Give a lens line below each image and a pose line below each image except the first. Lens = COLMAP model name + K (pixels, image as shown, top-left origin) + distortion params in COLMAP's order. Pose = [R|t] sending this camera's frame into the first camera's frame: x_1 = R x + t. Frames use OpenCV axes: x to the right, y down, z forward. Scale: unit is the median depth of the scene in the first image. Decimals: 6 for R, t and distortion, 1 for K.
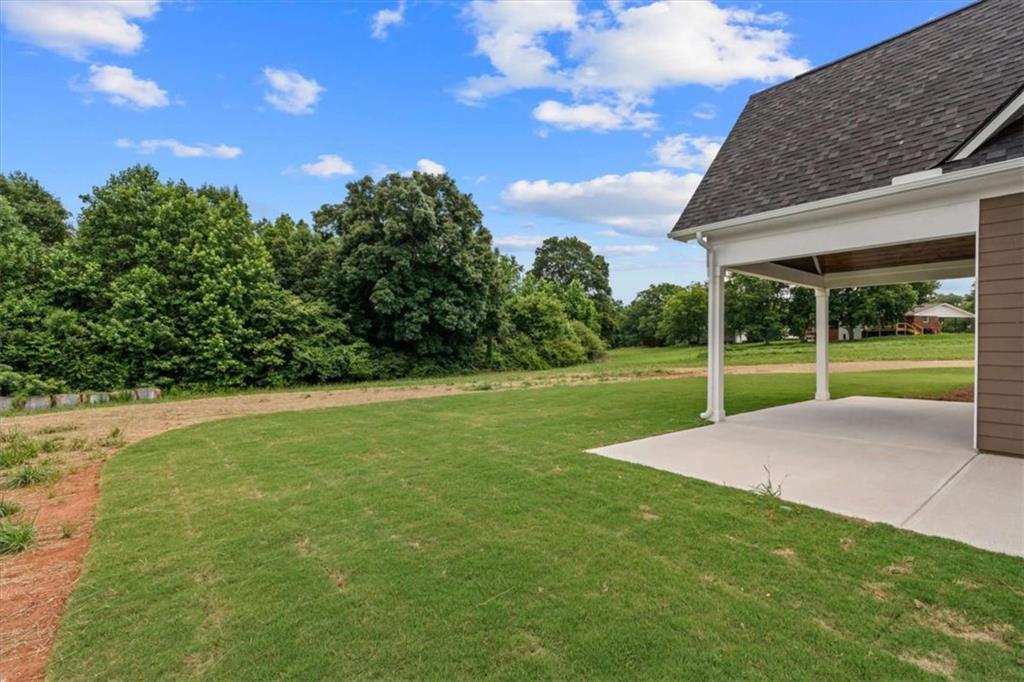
lens RADIAL K [[448.4, 0, 495.7], [0, 448.4, 349.1], [0, 0, 1]] dist [0.003668, -0.000353]
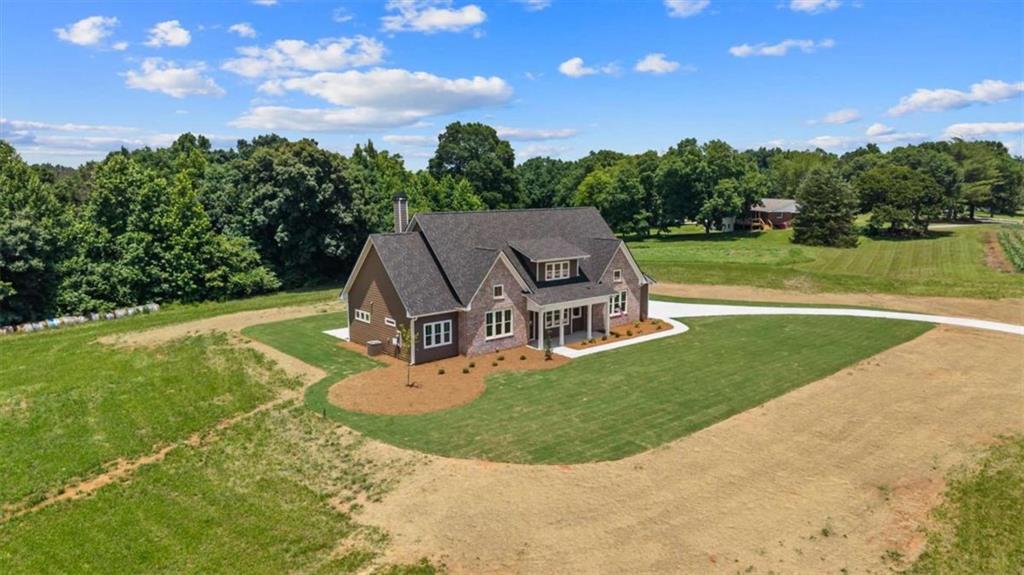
lens RADIAL K [[718.8, 0, 508.3], [0, 718.8, 290.1], [0, 0, 1]] dist [-0.019244, -0.001144]
pose [[0.998223, -0.022207, 0.055297, 0.400999], [0.014128, 0.989705, 0.142421, -0.300868], [-0.057890, -0.141387, 0.988260, -1.590803]]
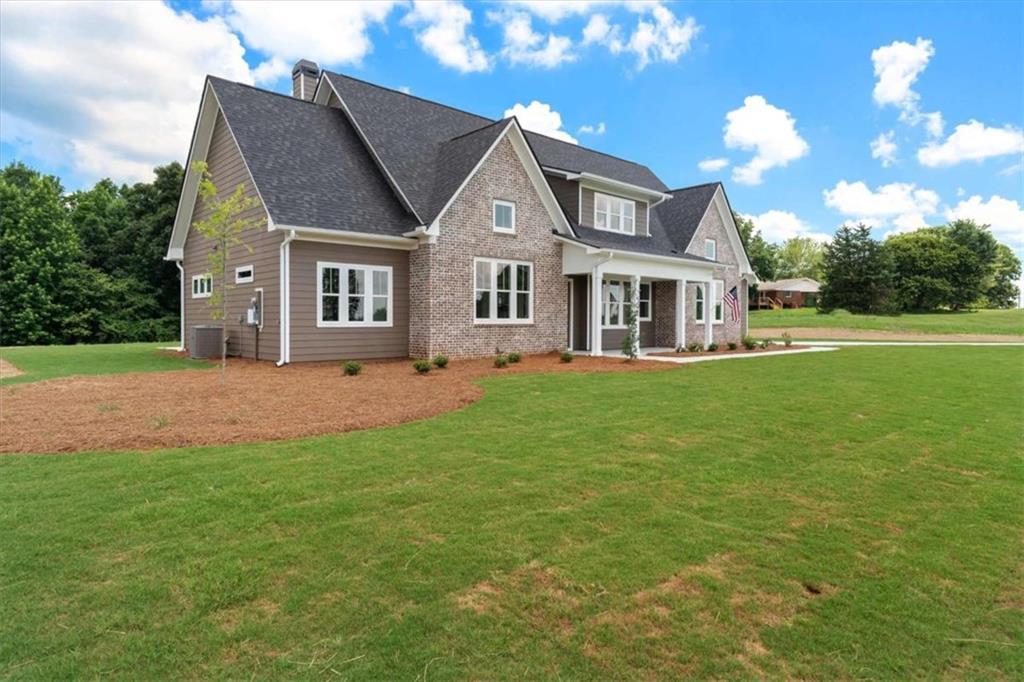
lens RADIAL K [[614.5, 0, 508.8], [0, 614.5, 334.0], [0, 0, 1]] dist [-0.011323, 0.002989]
pose [[0.993767, -0.005320, 0.111346, 0.404080], [0.004573, 0.999965, 0.006964, 0.024756], [-0.111379, -0.006411, 0.993757, -0.651051]]
